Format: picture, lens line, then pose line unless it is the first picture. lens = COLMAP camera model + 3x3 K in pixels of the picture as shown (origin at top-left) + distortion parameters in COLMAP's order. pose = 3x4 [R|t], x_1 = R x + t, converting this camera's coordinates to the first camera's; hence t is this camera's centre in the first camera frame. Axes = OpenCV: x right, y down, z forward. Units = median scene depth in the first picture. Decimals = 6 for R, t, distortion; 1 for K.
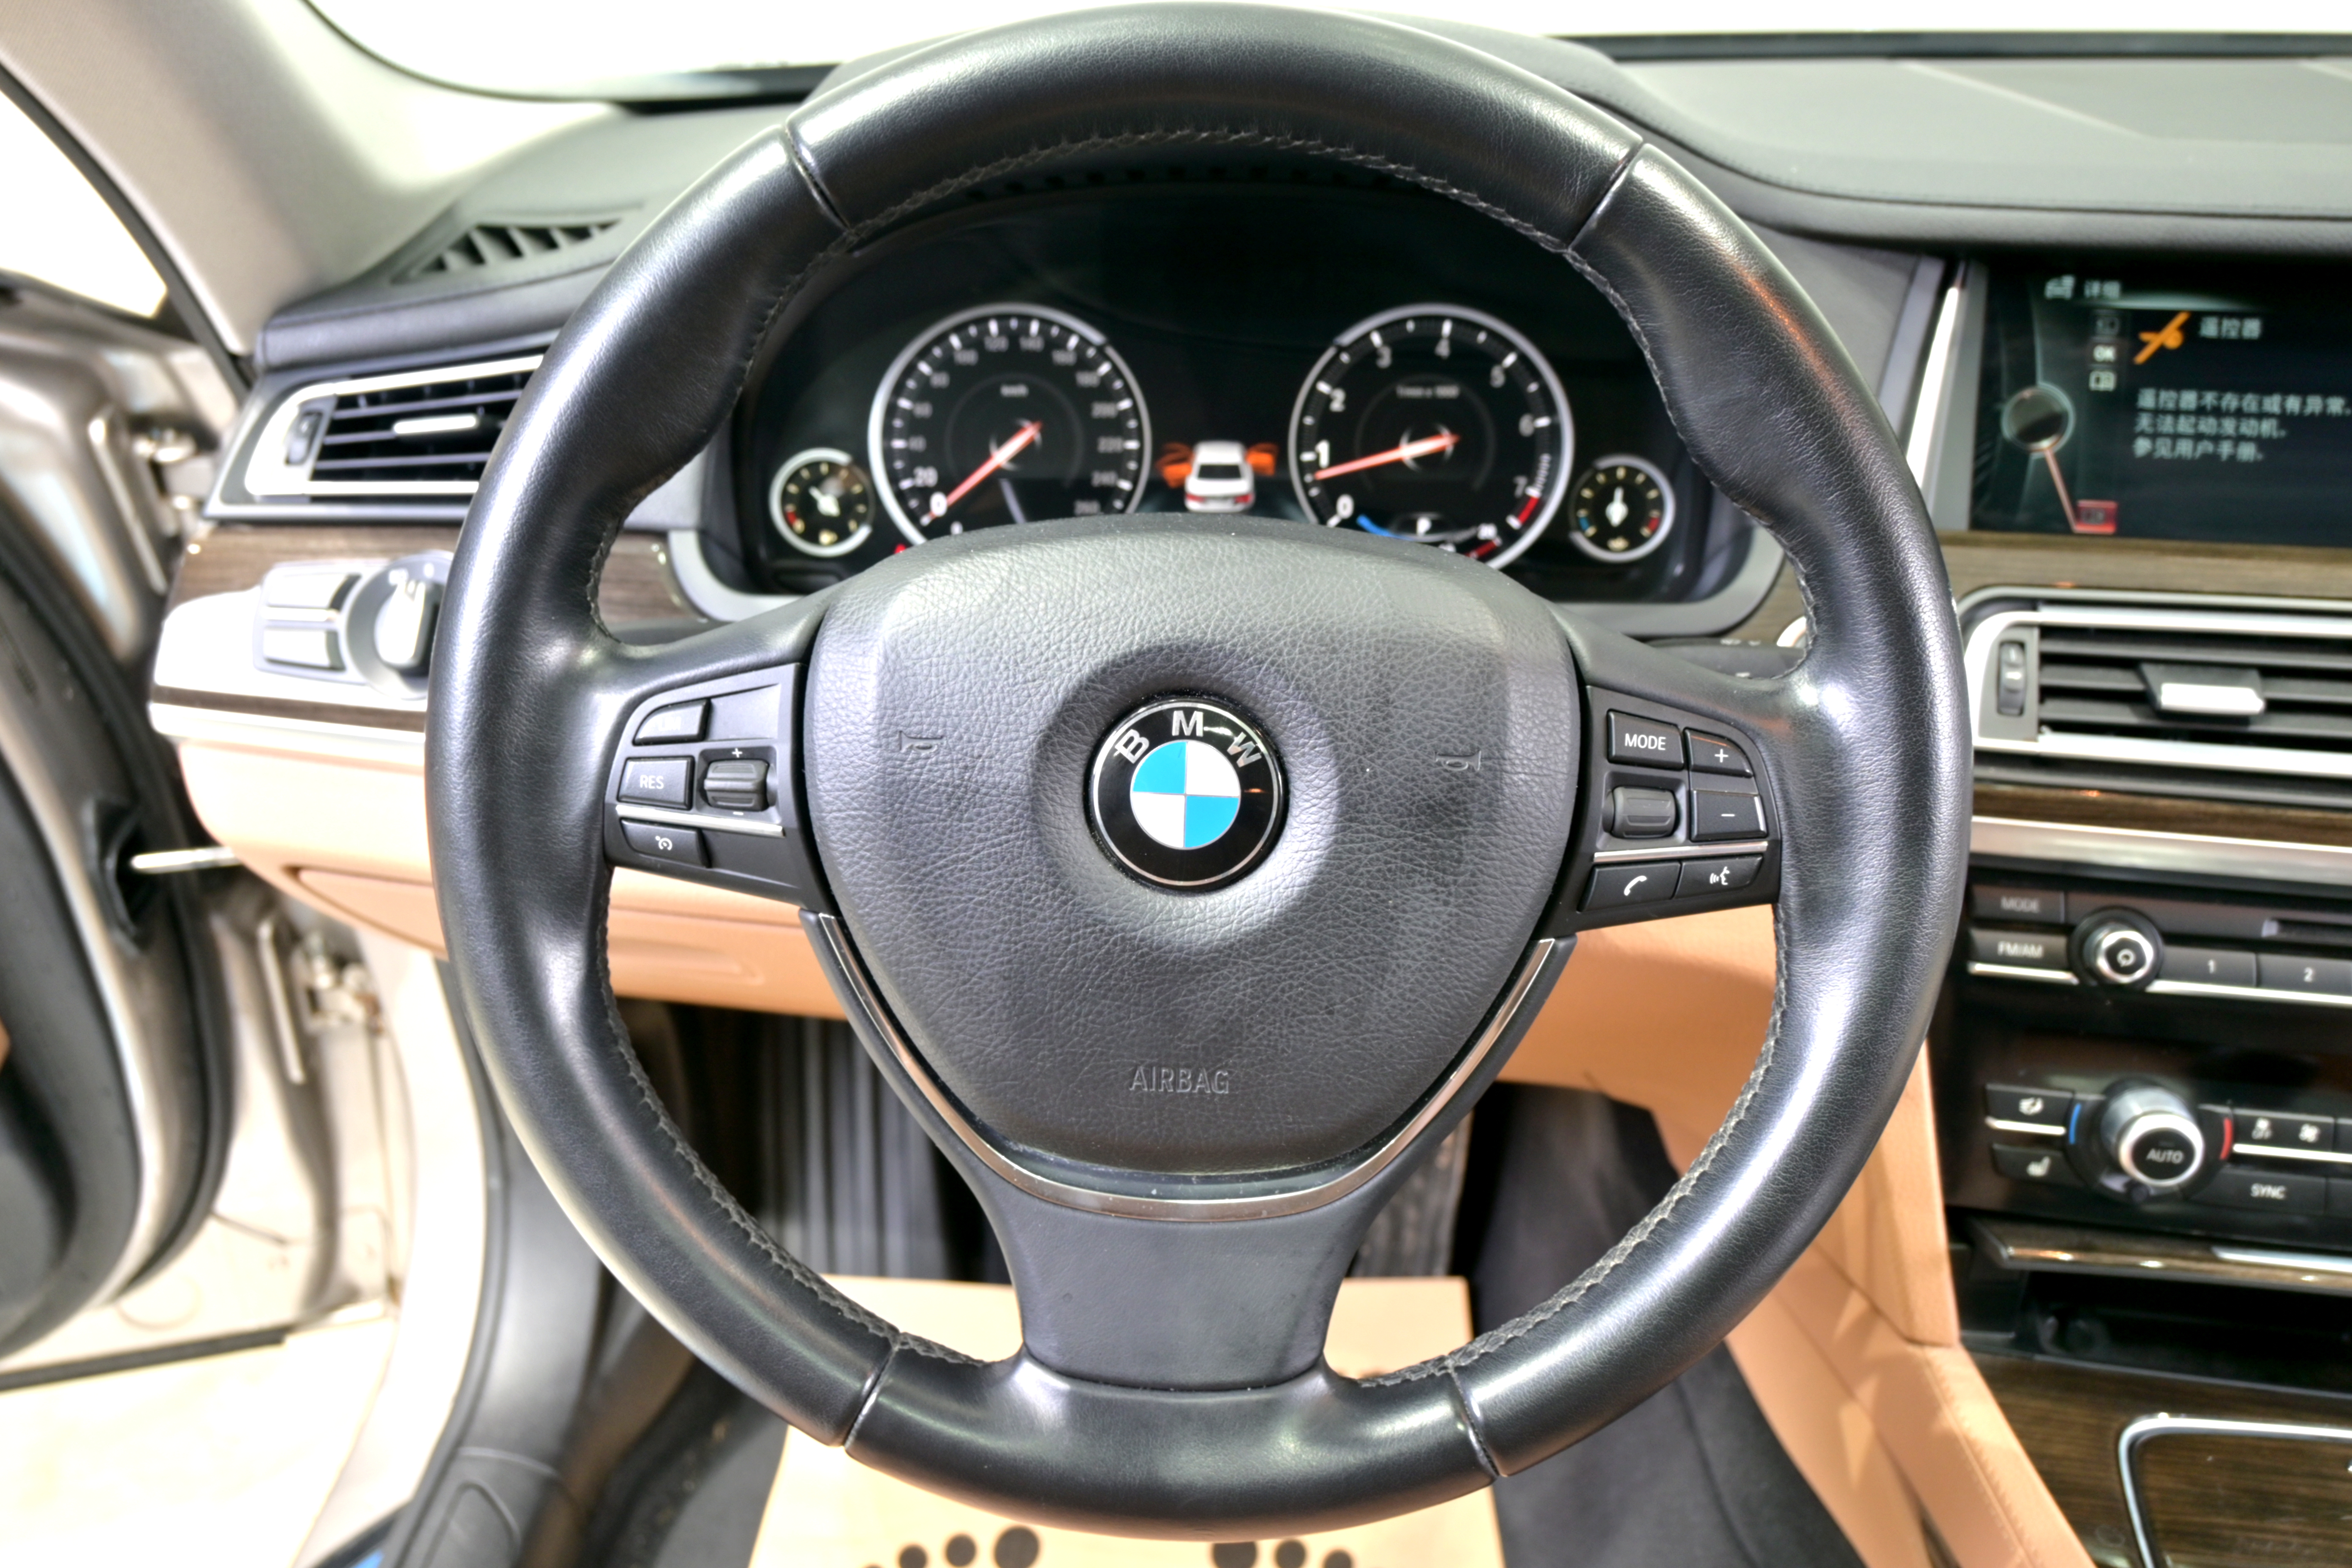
lens RADIAL K [[1936.0, 0, 1188.0], [0, 1936.0, 776.9], [0, 0, 1]] dist [-0.006765, 0.001302]
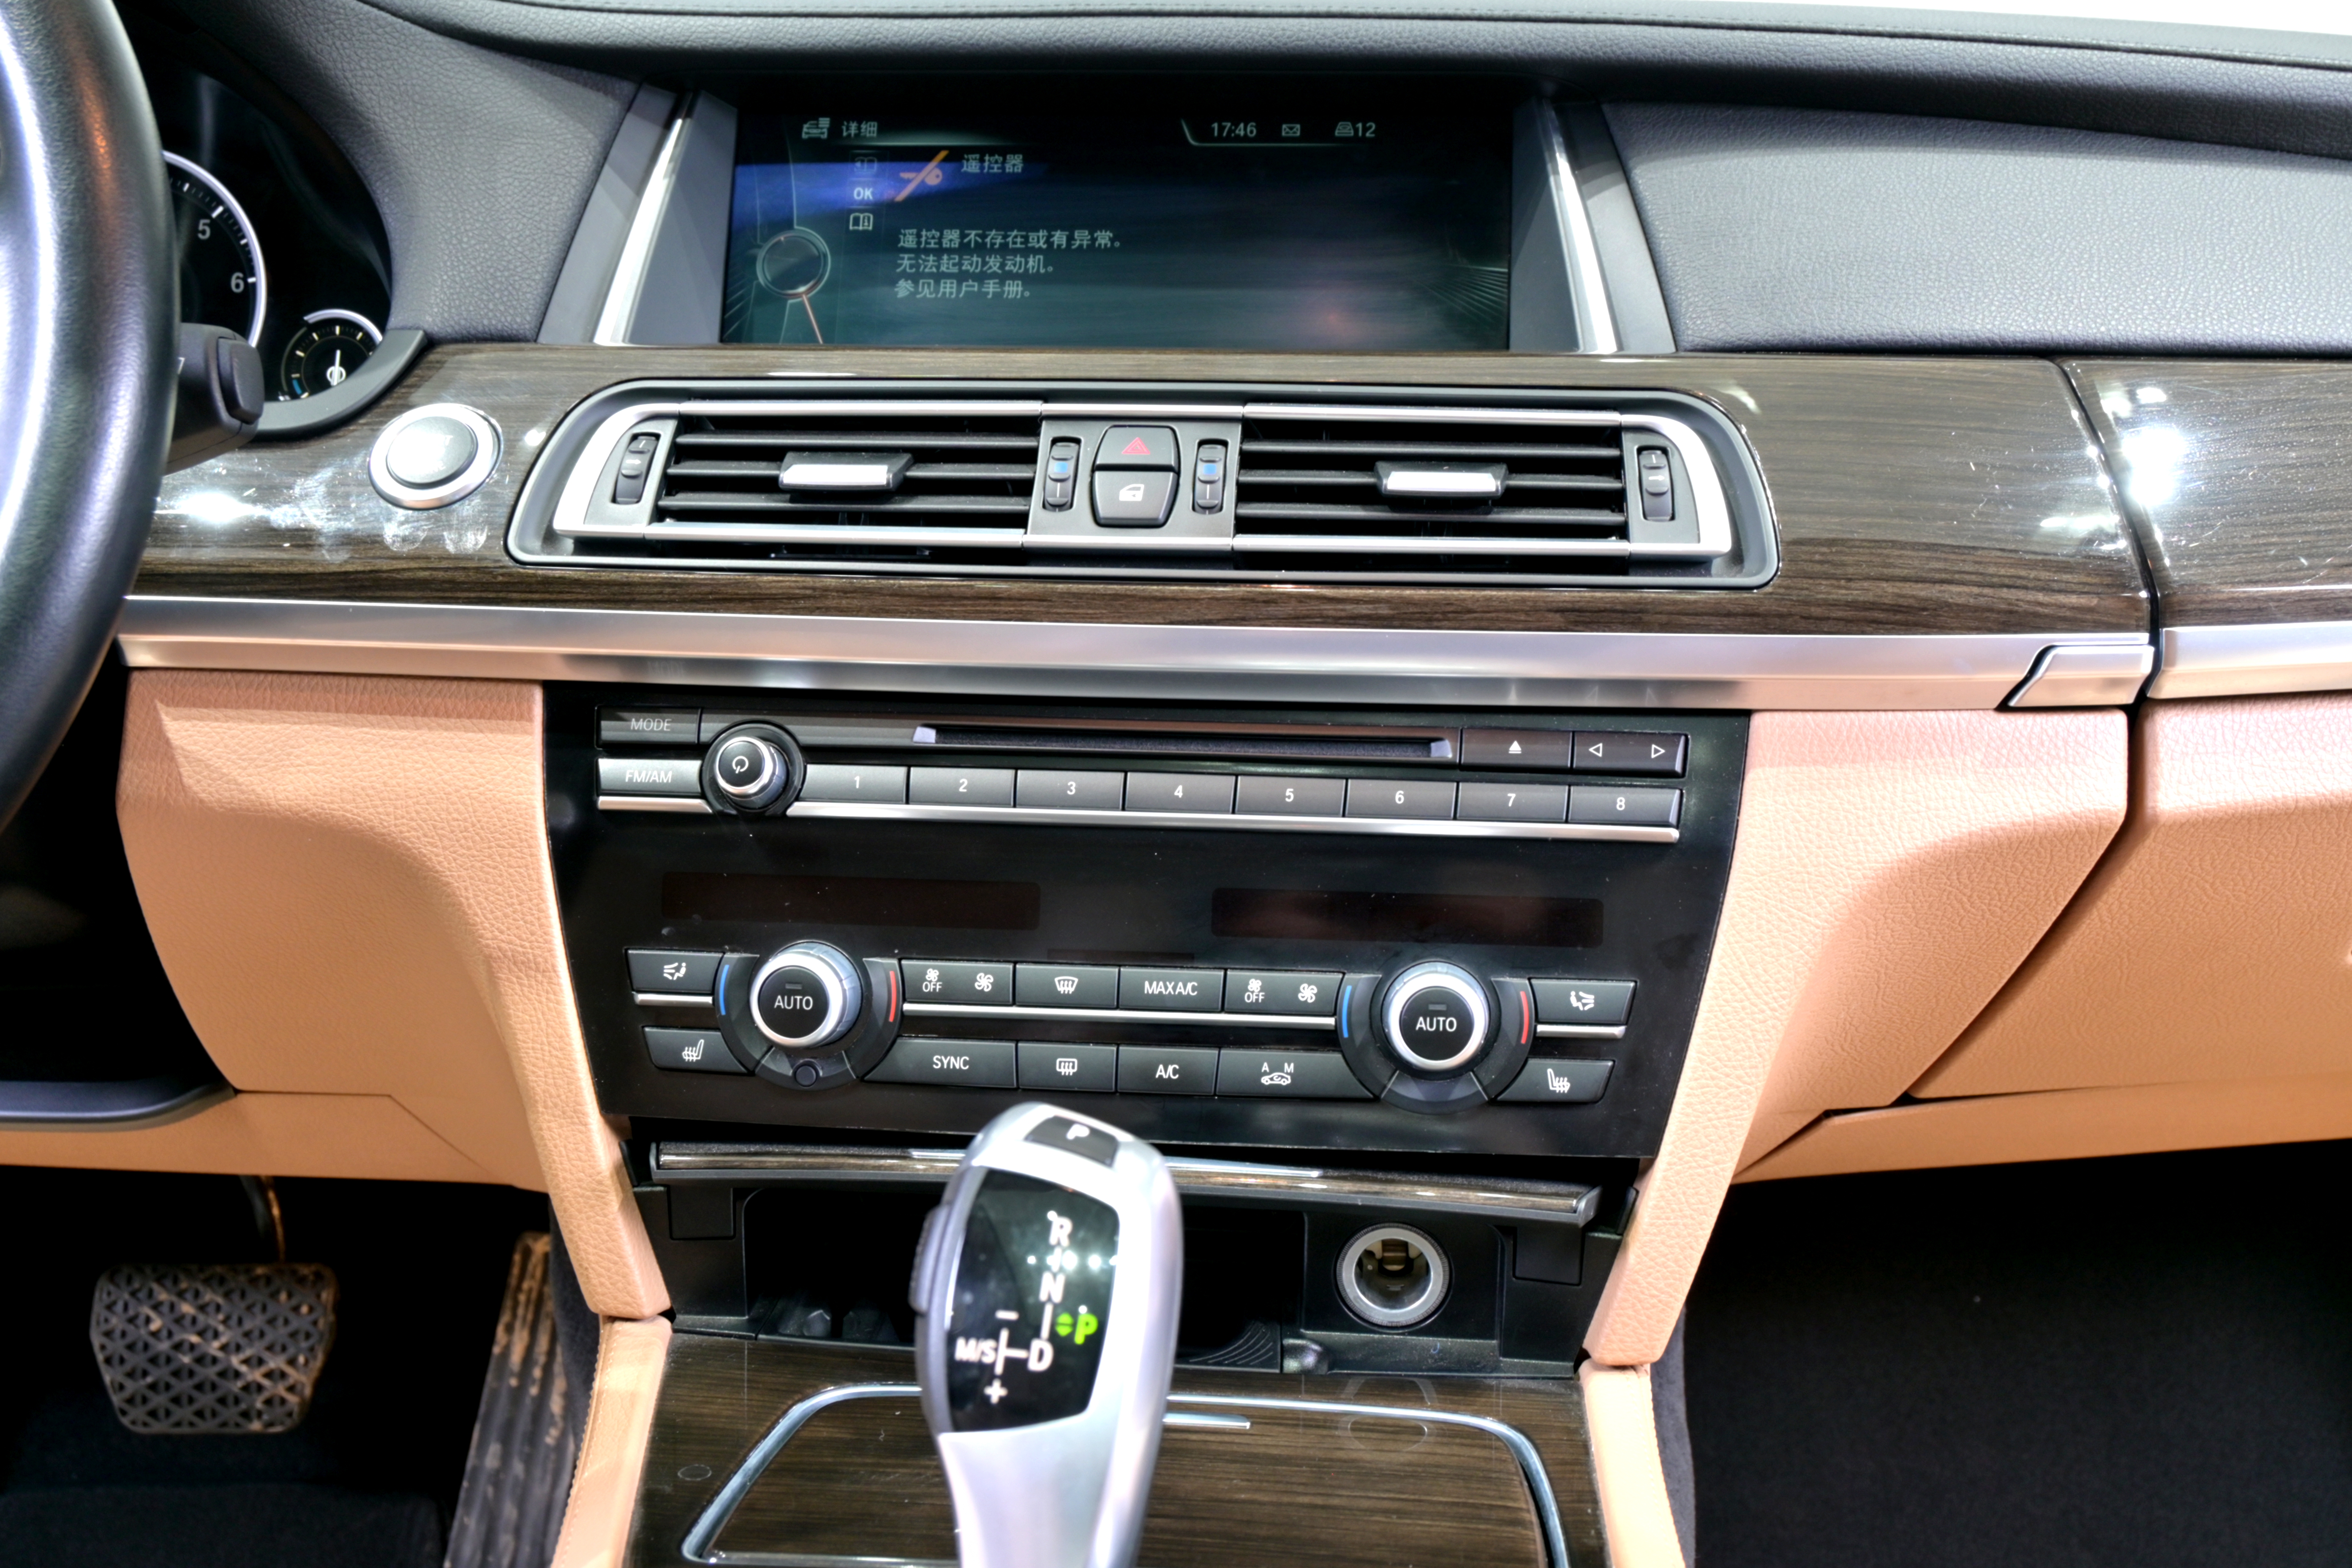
lens RADIAL K [[2430.1, 0, 1172.4], [0, 2430.1, 770.4], [0, 0, 1]] dist [0.006795, 0.000000]
pose [[0.998288, -0.004746, 0.058300, 0.533947], [0.019788, 0.965339, -0.260248, 0.328666], [-0.055044, 0.260957, 0.963780, -0.030885]]
